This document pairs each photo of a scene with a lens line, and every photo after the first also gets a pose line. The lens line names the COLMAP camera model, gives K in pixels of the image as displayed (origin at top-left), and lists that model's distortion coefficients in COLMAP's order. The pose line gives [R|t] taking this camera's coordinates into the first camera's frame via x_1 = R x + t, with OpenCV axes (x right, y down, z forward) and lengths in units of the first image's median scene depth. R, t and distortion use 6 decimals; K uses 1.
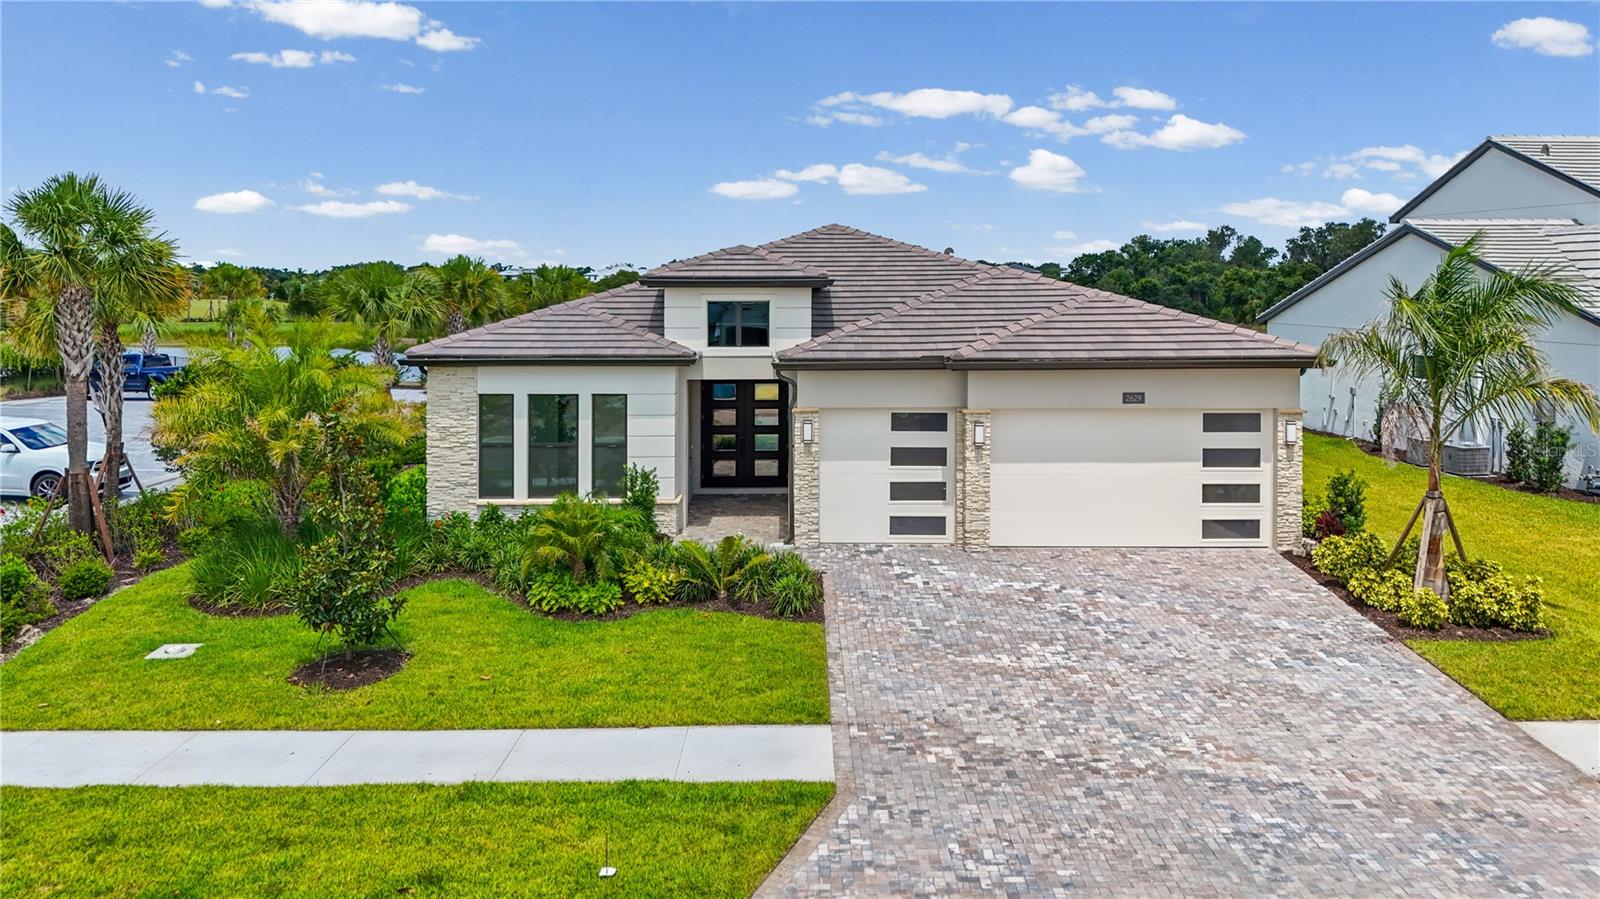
lens RADIAL K [[1016.7, 0, 795.8], [0, 1016.7, 444.7], [0, 0, 1]] dist [0.018611, -0.002133]
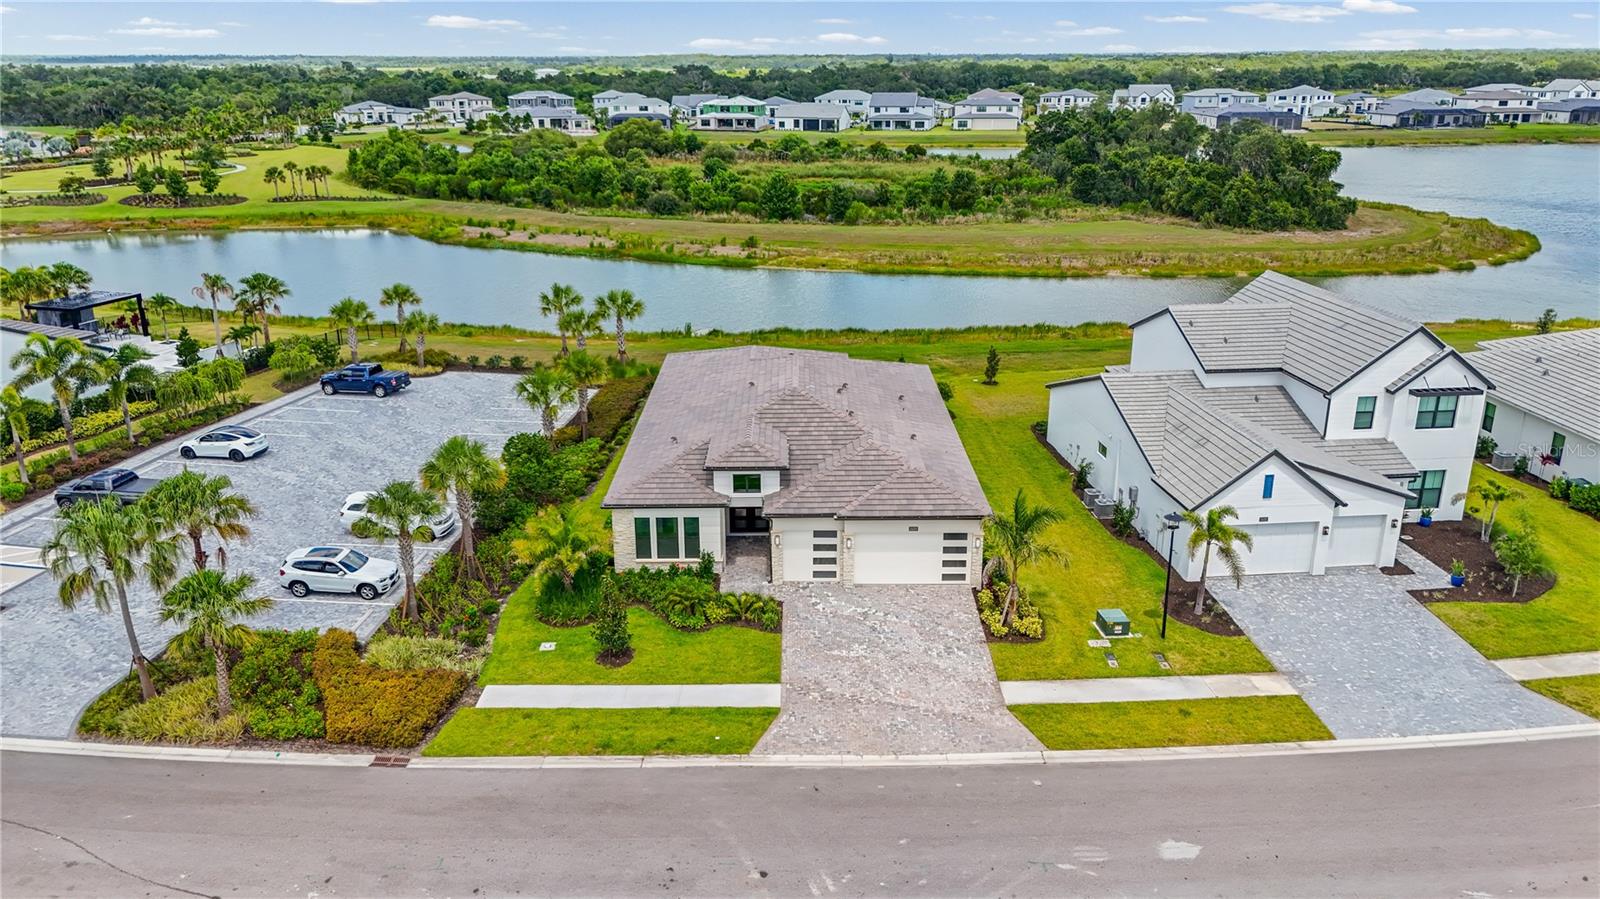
lens RADIAL K [[1153.9, 0, 798.7], [0, 1153.9, 453.5], [0, 0, 1]] dist [0.045774, -0.038979]
pose [[0.999929, -0.005212, -0.010673, 0.092698], [0.008278, 0.950192, 0.311557, -1.056580], [0.008518, -0.311623, 0.950168, -1.512185]]
